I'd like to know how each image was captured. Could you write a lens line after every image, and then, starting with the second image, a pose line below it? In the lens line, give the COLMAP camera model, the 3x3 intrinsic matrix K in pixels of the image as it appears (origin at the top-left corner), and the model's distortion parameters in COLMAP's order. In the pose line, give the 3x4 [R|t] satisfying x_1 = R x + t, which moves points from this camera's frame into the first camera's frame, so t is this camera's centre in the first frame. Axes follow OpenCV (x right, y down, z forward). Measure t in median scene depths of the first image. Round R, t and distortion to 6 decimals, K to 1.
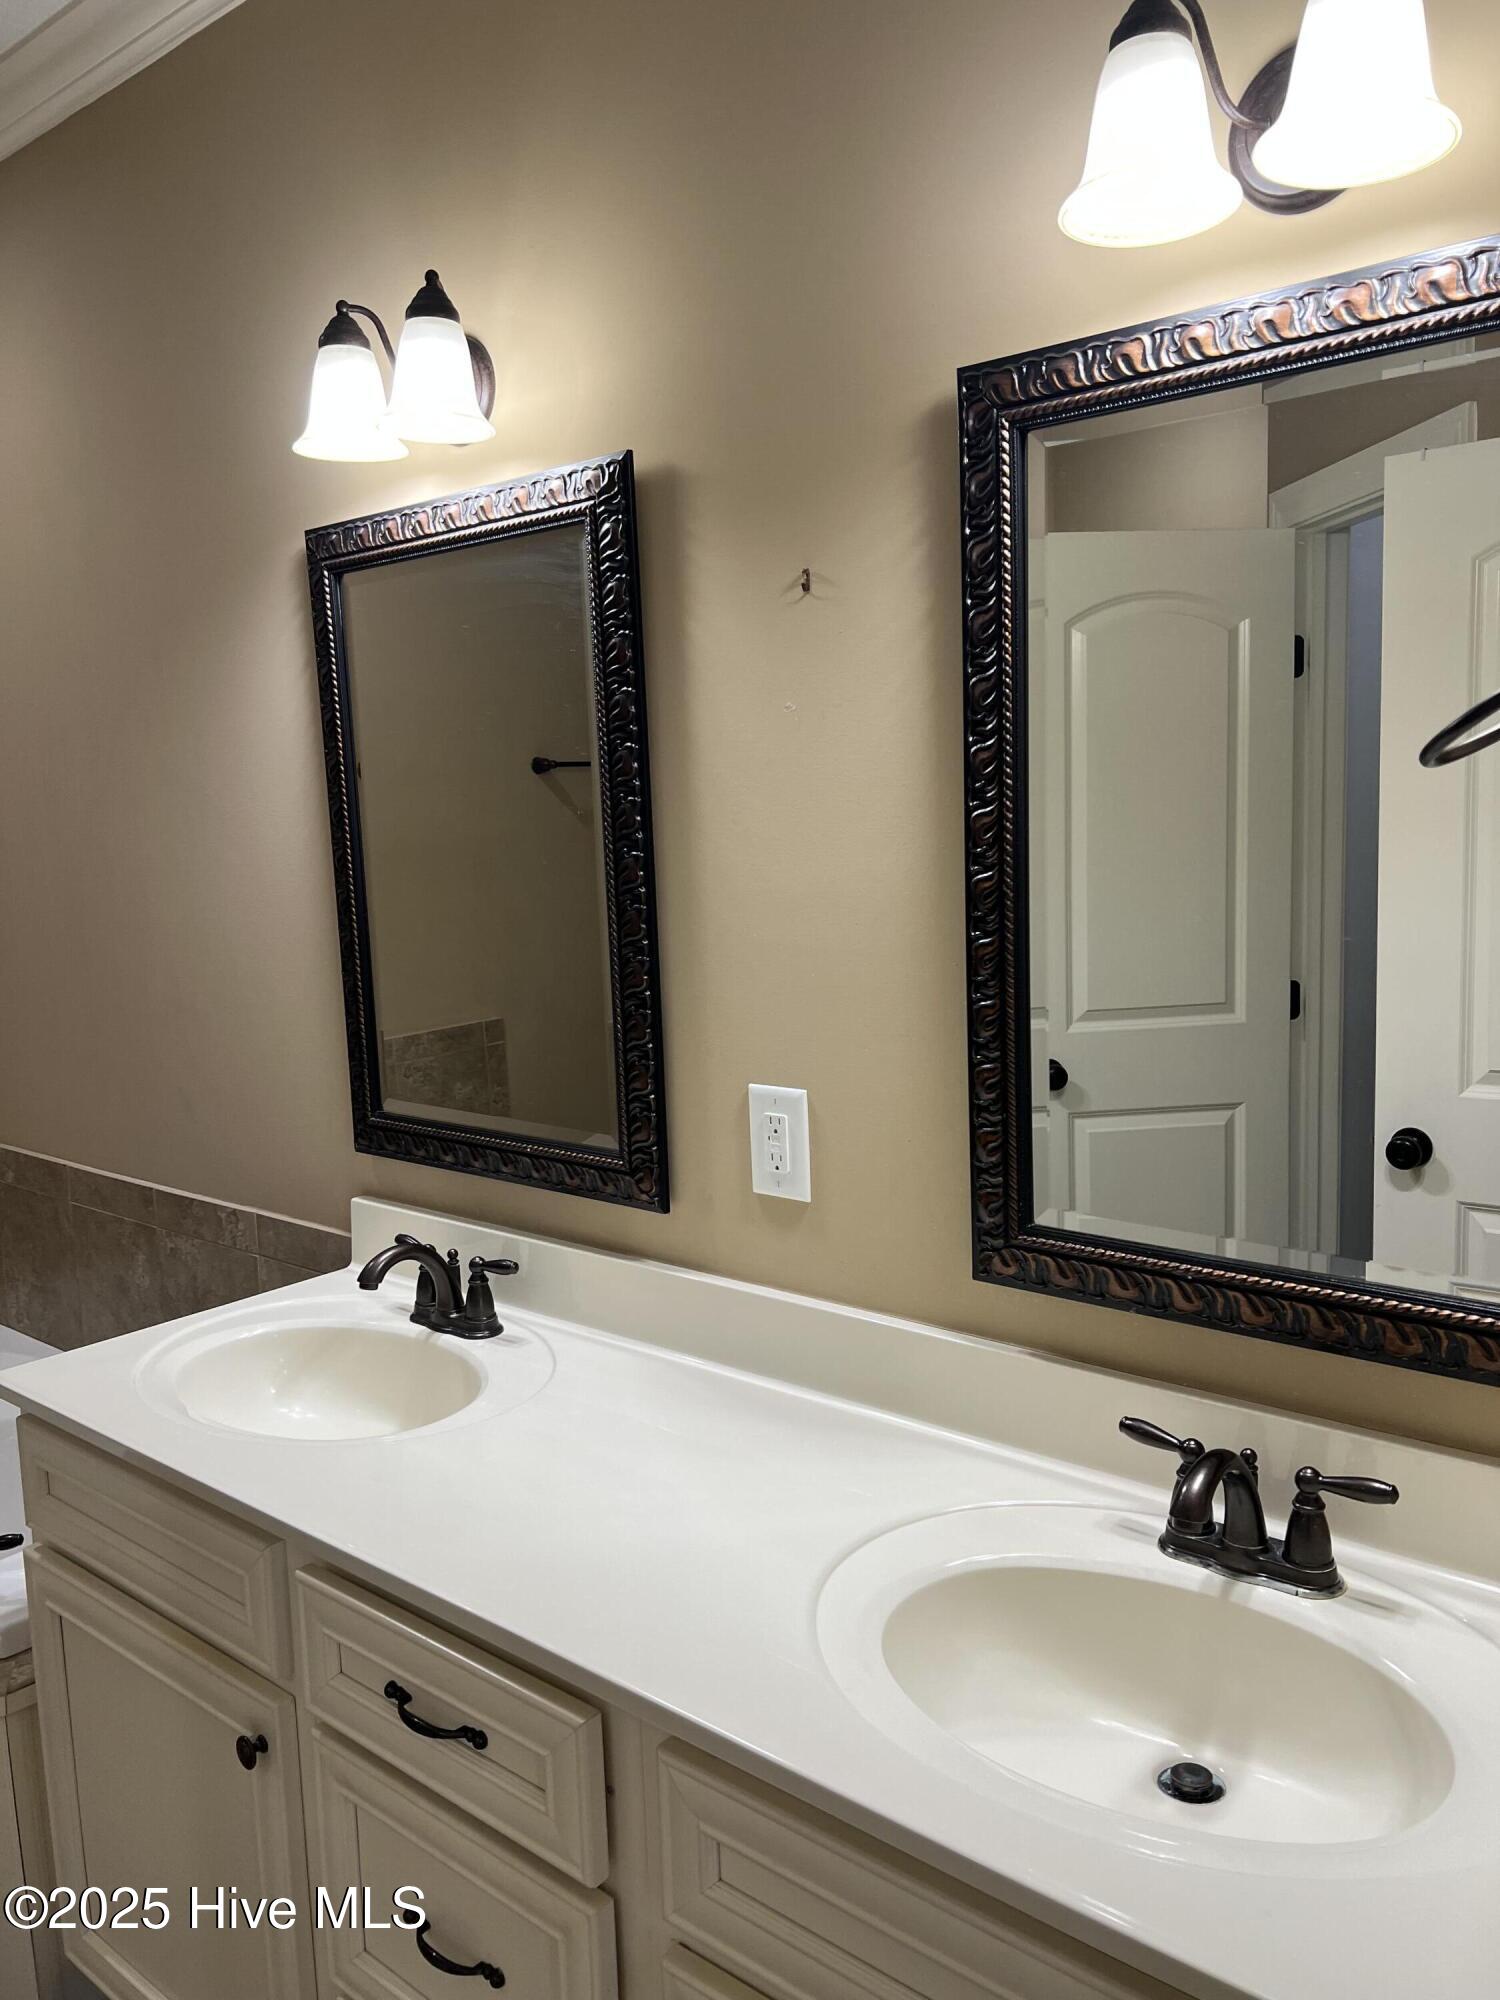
lens RADIAL K [[1396.2, 0, 752.5], [0, 1396.2, 1017.0], [0, 0, 1]] dist [-0.004996, -0.000727]
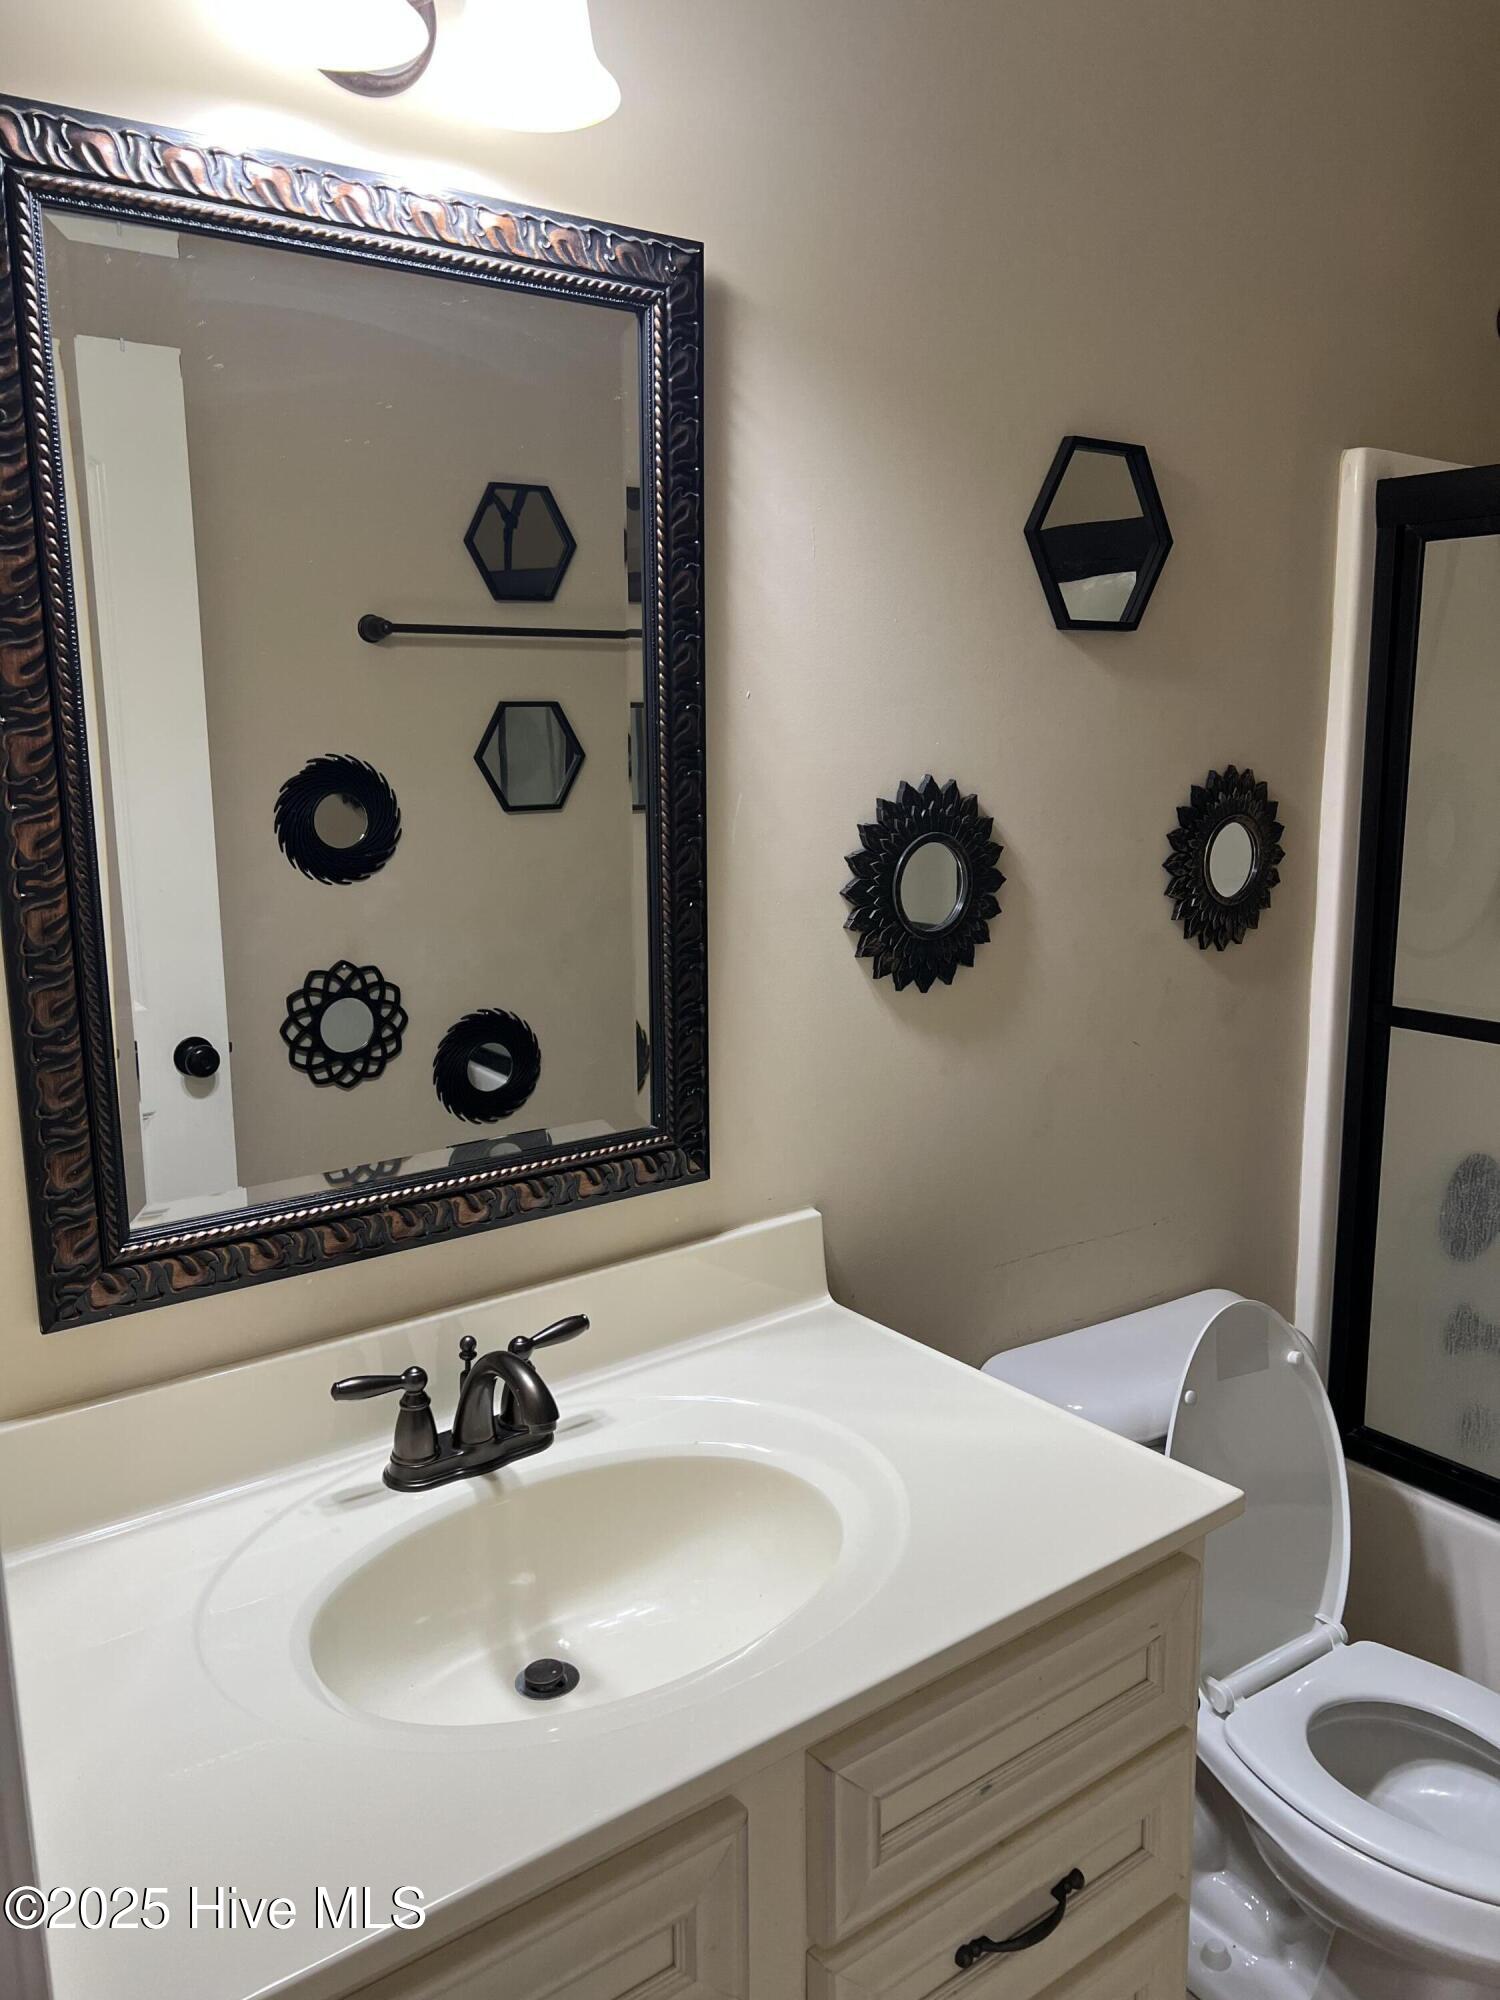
lens RADIAL K [[1508.8, 0, 768.5], [0, 1508.8, 1009.1], [0, 0, 1]] dist [0.040819, -0.045621]
pose [[0.251827, -0.162839, 0.953974, -0.575026], [0.133208, 0.982192, 0.132492, -0.048197], [-0.958561, 0.093712, 0.269034, 0.443714]]
